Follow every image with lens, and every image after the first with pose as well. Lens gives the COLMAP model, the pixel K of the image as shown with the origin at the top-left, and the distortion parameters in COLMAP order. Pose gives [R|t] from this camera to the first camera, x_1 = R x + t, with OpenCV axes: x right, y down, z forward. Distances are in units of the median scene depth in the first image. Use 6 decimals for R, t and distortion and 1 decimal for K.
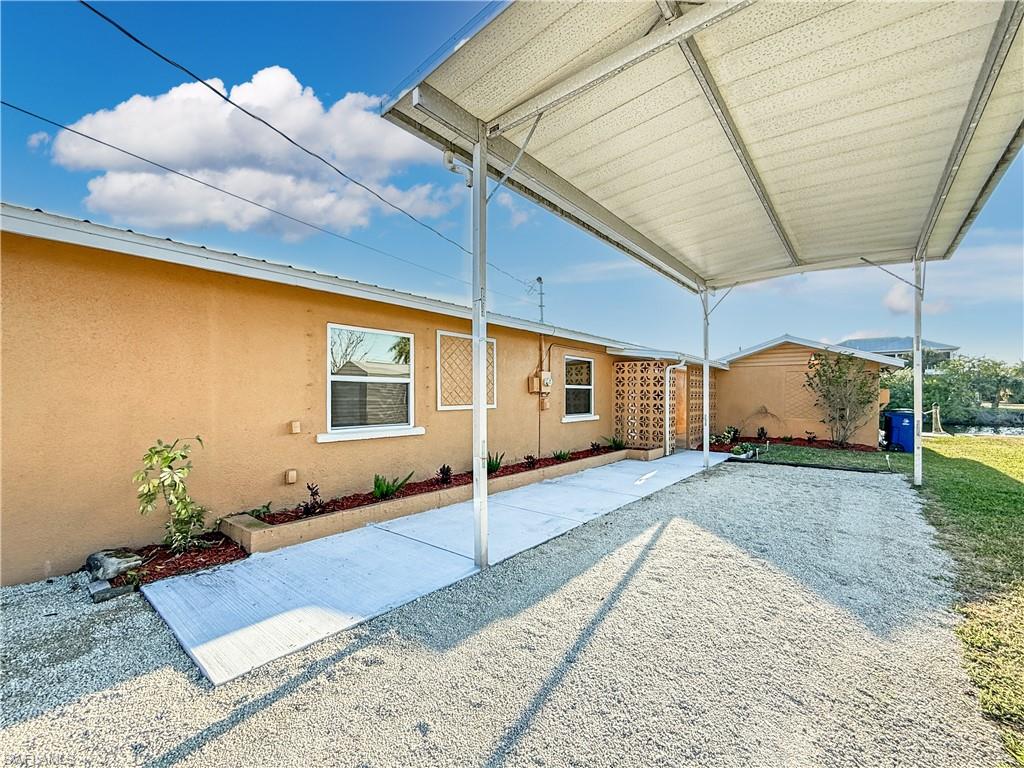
lens RADIAL K [[421.9, 0, 509.8], [0, 421.9, 390.2], [0, 0, 1]] dist [-0.008463, -0.000056]
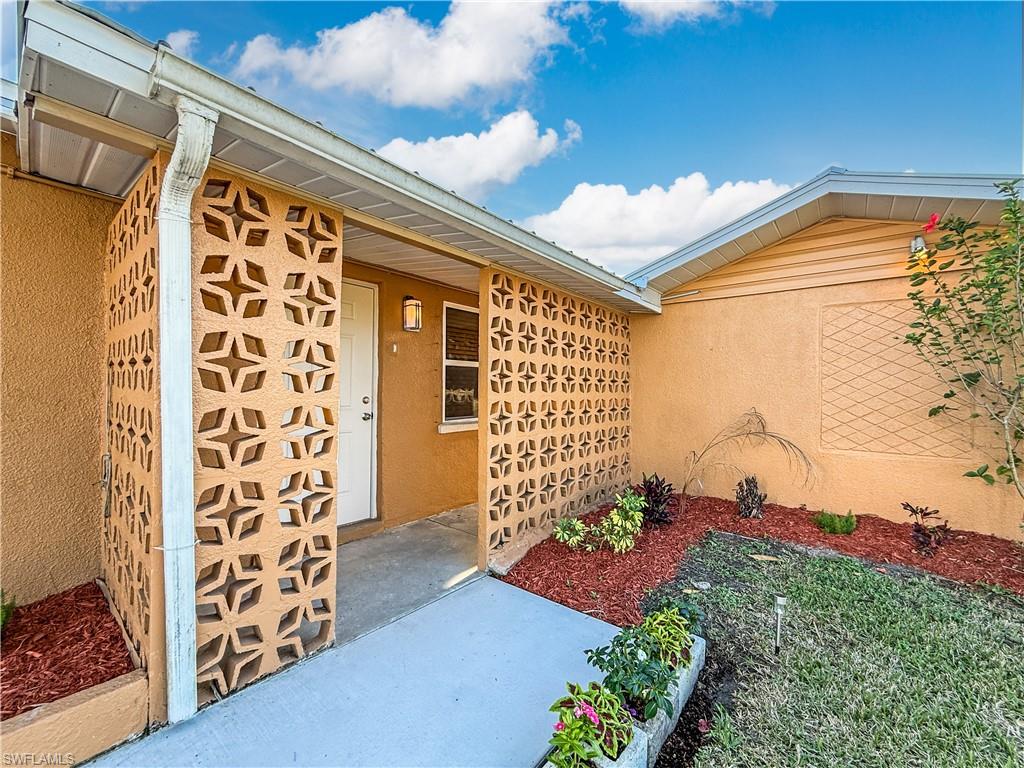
lens RADIAL K [[417.1, 0, 508.9], [0, 417.1, 384.3], [0, 0, 1]] dist [-0.011471, -0.000038]
pose [[0.999958, 0.001299, 0.009027, 0.449768], [-0.001238, 0.999976, -0.006752, 0.020443], [-0.009036, 0.006740, 0.999936, 0.746992]]
